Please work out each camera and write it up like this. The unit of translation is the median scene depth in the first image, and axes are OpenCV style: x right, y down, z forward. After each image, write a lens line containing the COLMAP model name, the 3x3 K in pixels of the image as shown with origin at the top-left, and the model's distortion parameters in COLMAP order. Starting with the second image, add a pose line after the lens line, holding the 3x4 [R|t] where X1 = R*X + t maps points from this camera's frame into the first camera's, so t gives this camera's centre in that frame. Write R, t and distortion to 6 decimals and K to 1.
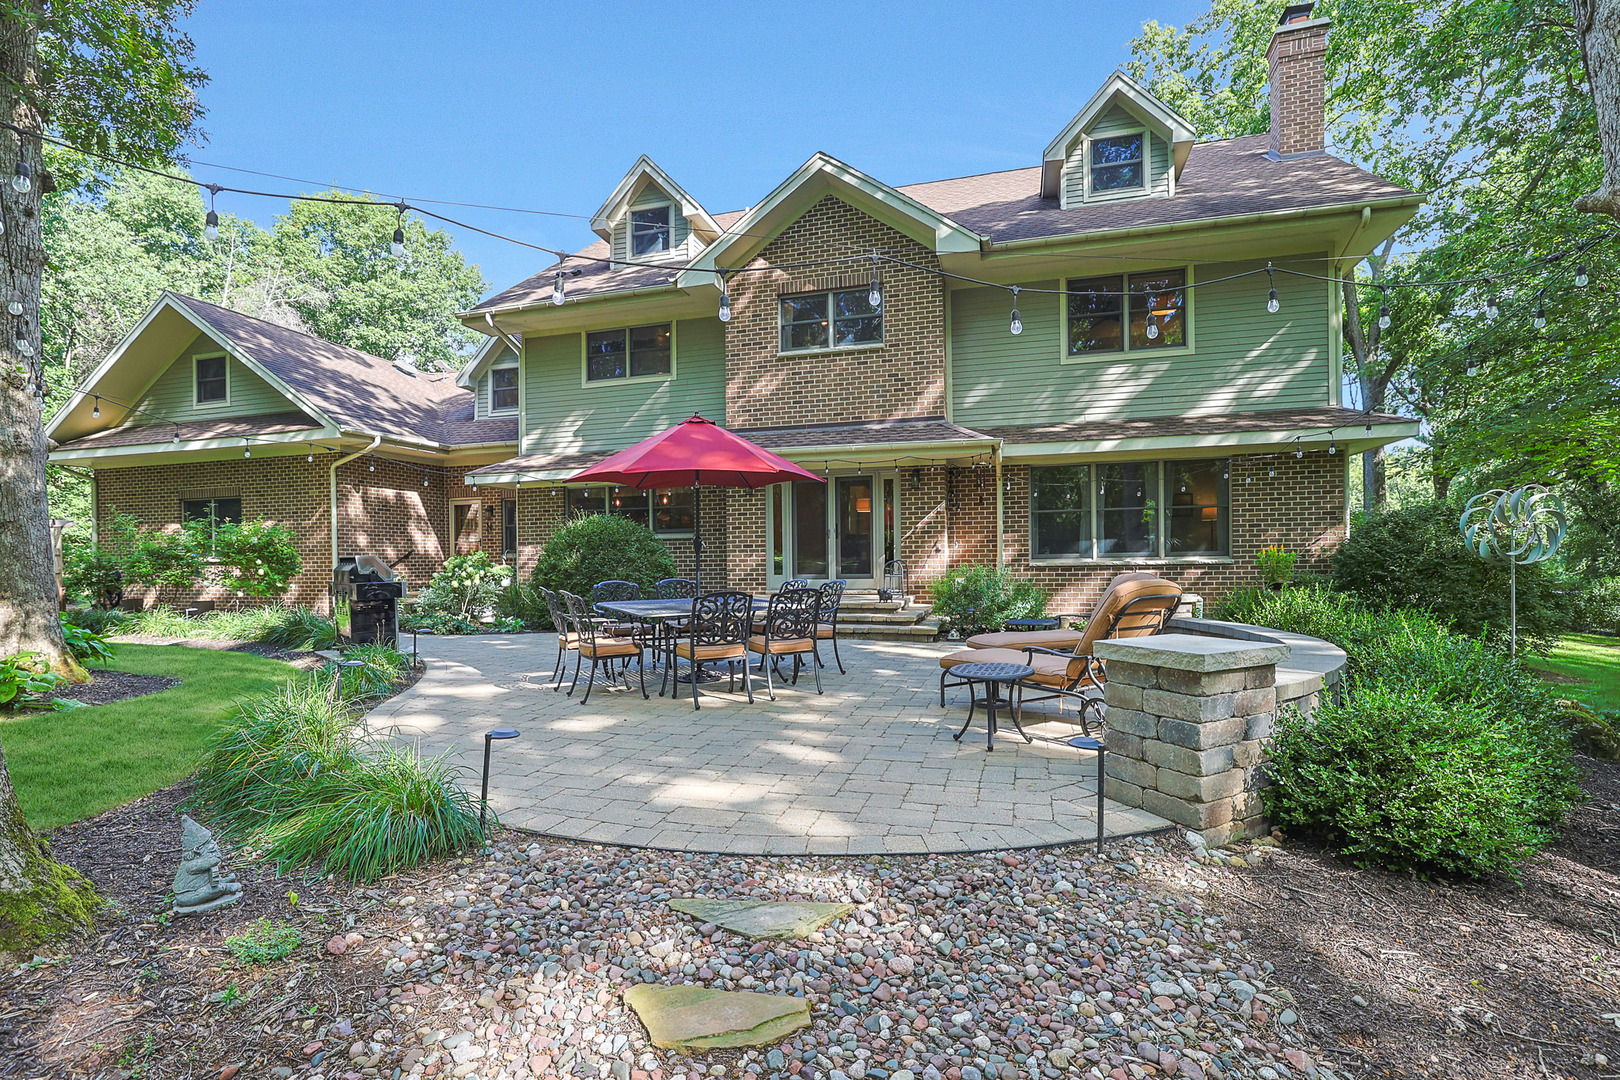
lens RADIAL K [[764.6, 0, 806.6], [0, 764.6, 536.4], [0, 0, 1]] dist [-0.001911, 0.000012]
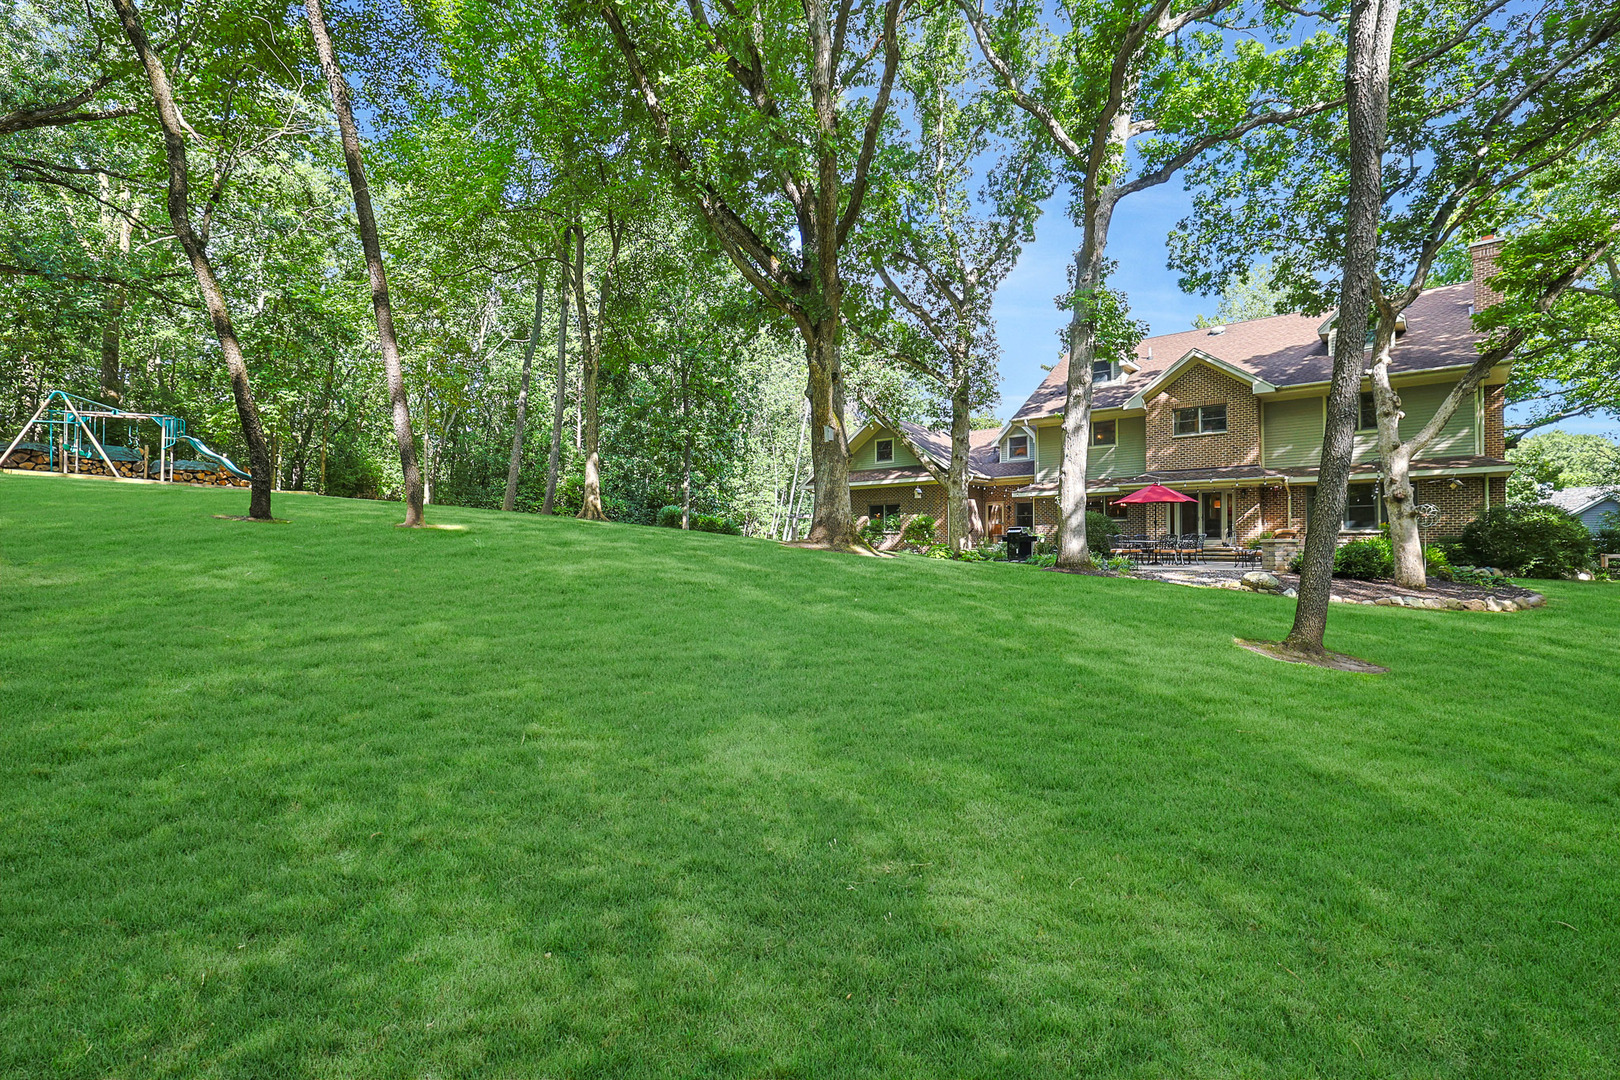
lens RADIAL K [[764.6, 0, 806.6], [0, 764.6, 536.4], [0, 0, 1]] dist [-0.001911, 0.000012]
pose [[0.907713, 0.002377, -0.419585, -0.070074], [0.008698, 0.999662, 0.024479, -0.017010], [0.419502, -0.025870, 0.907386, -1.423870]]
